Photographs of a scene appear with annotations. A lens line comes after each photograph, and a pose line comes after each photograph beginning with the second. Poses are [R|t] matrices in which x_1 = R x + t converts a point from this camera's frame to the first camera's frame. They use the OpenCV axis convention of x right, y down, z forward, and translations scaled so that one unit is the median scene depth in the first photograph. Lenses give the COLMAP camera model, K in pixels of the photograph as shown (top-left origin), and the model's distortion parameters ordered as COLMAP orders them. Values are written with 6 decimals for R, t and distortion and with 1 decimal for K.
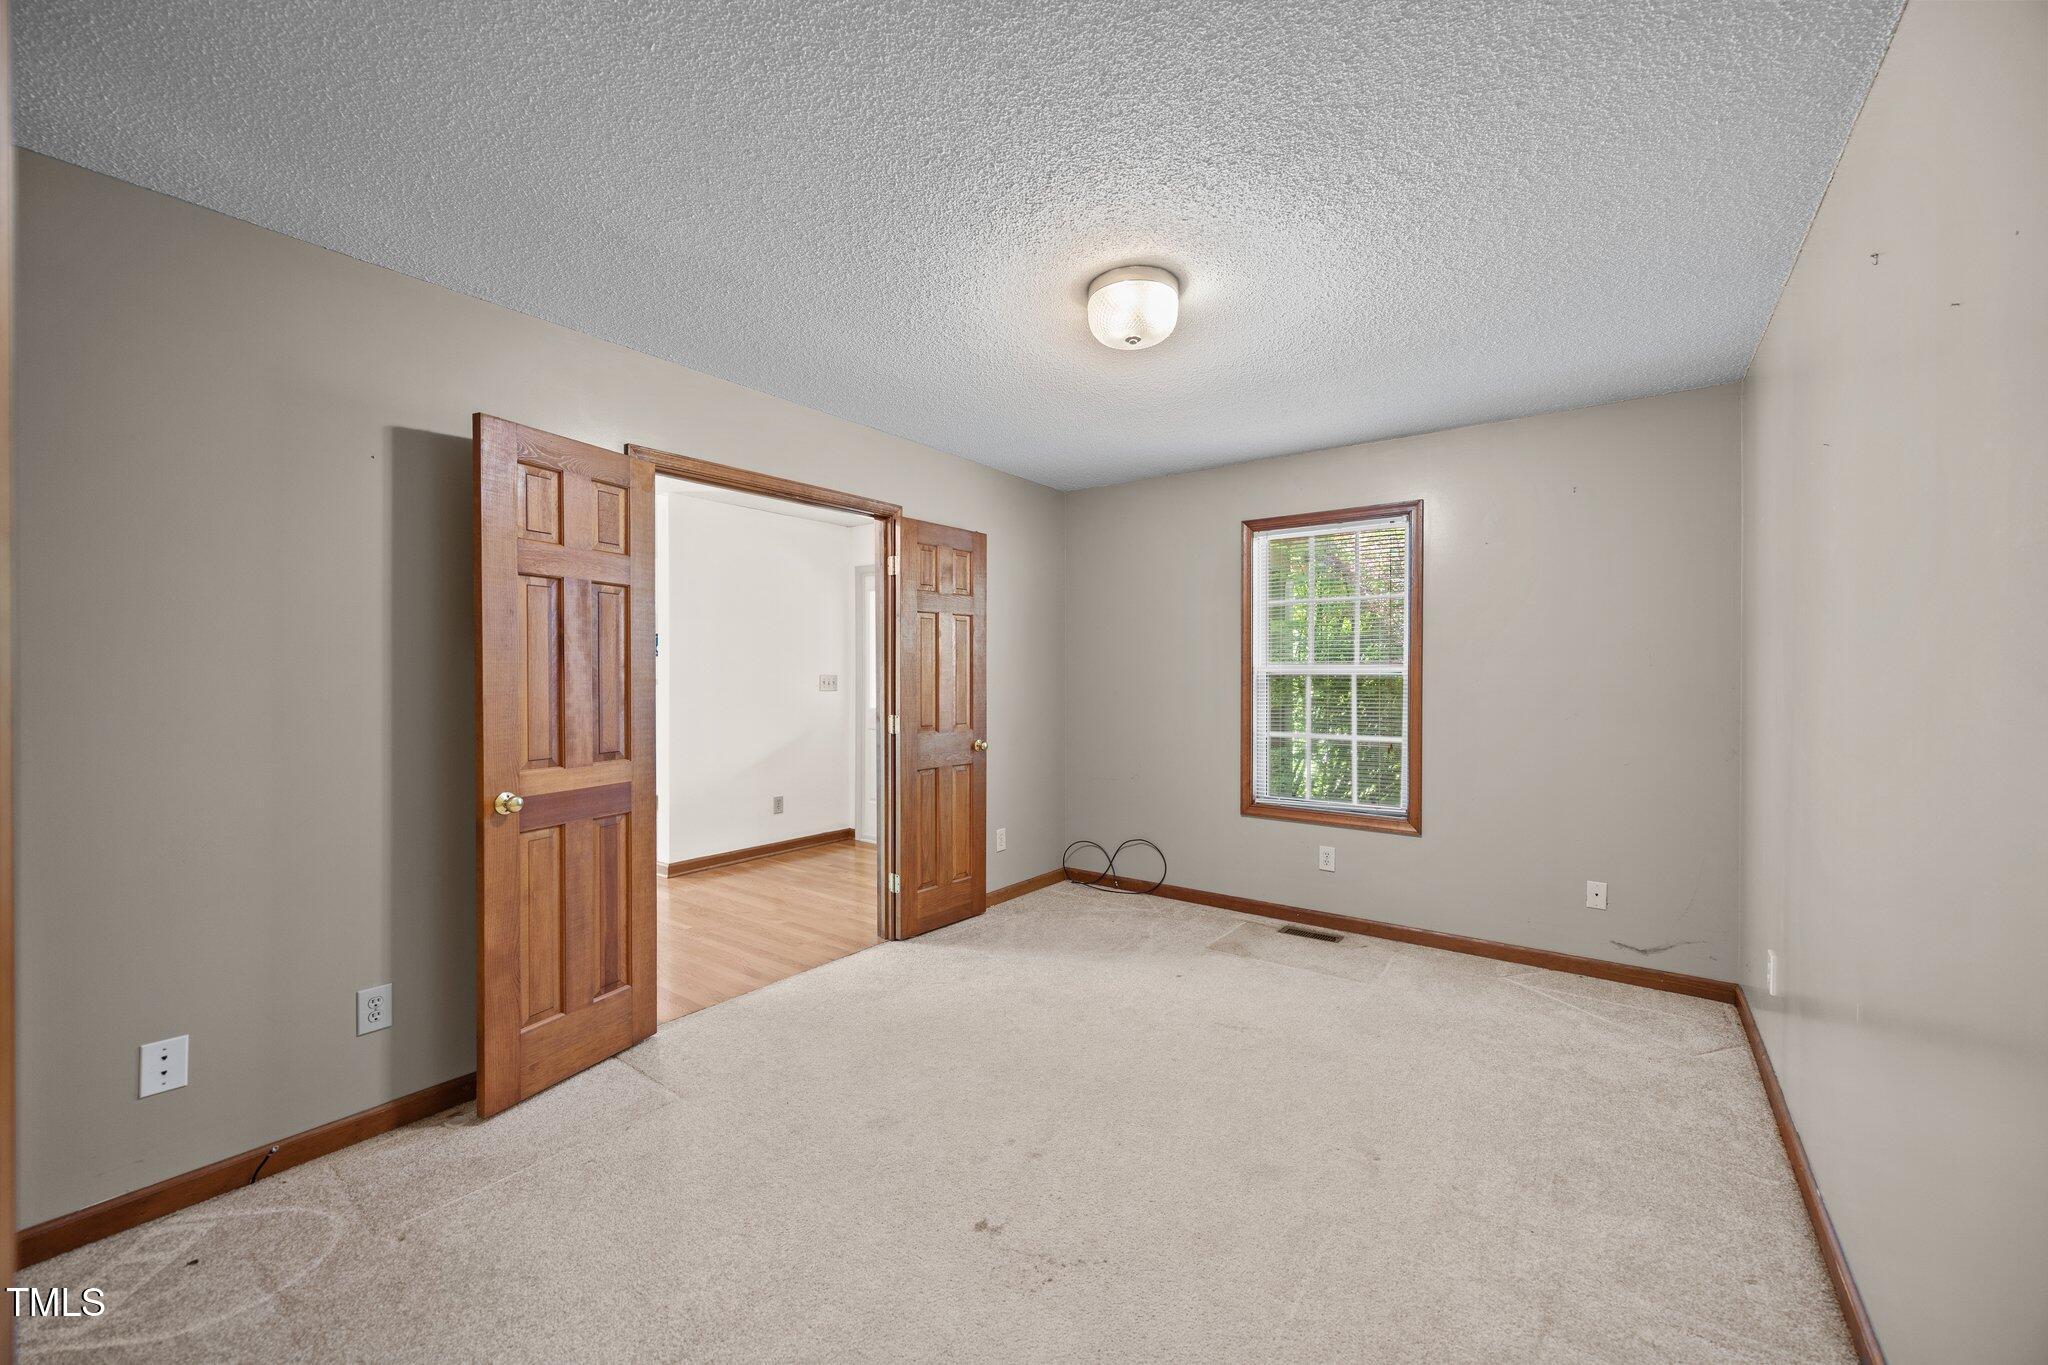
lens RADIAL K [[798.3, 0, 1021.3], [0, 798.3, 684.4], [0, 0, 1]] dist [0.002048, -0.000876]
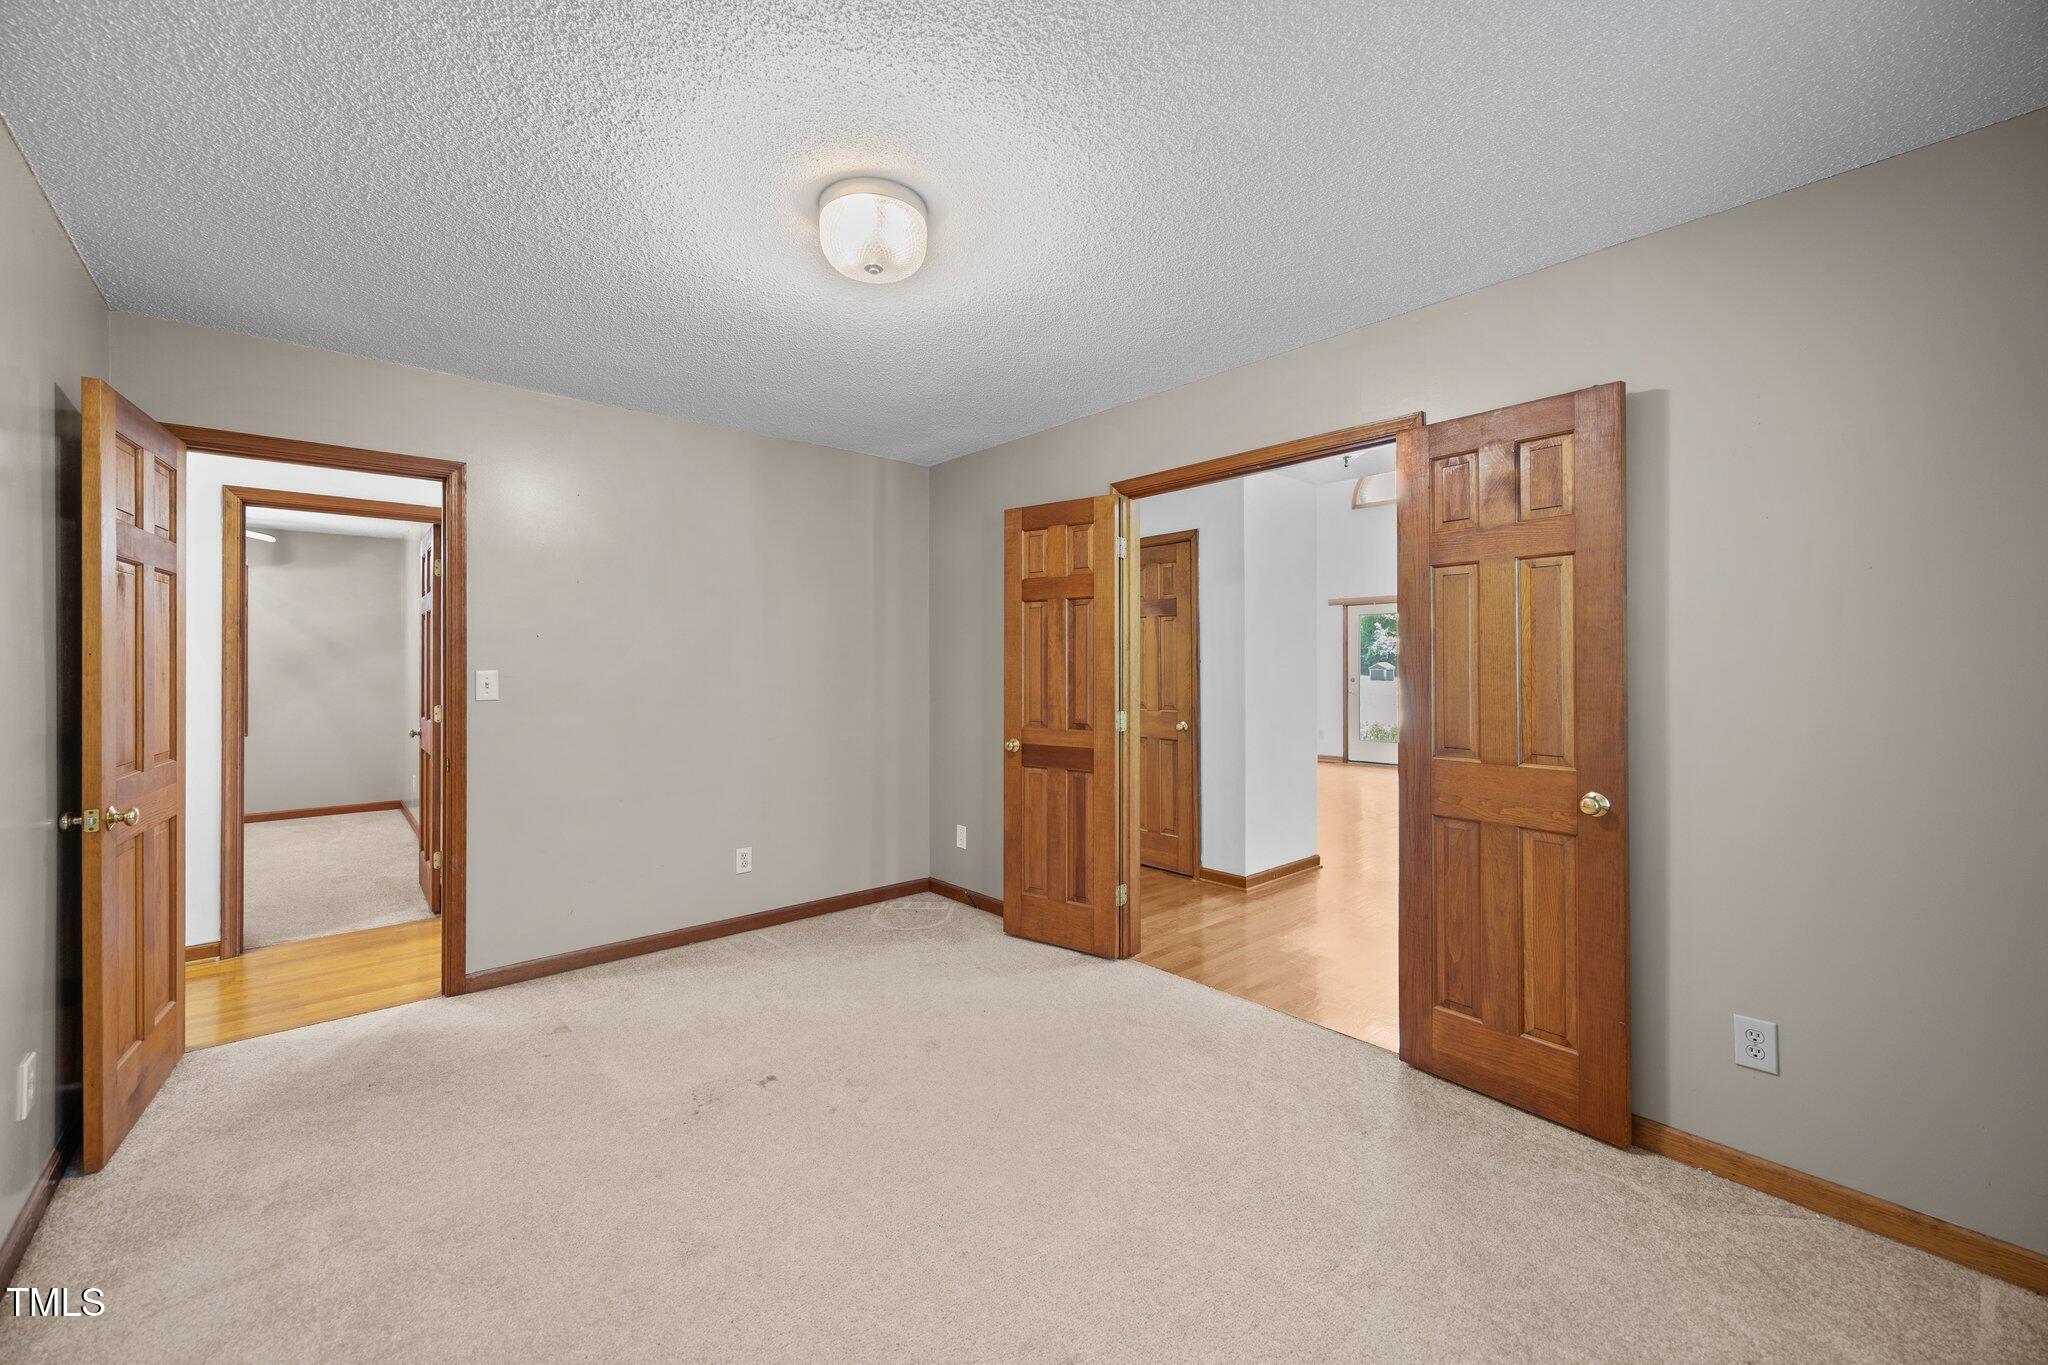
lens RADIAL K [[798.3, 0, 1013.8], [0, 798.3, 667.1], [0, 0, 1]] dist [0.002048, -0.000876]
pose [[-0.205249, -0.006894, -0.978686, 0.633004], [-0.018738, 0.999820, -0.003113, -0.003000], [0.978530, 0.017700, -0.205341, 0.895661]]
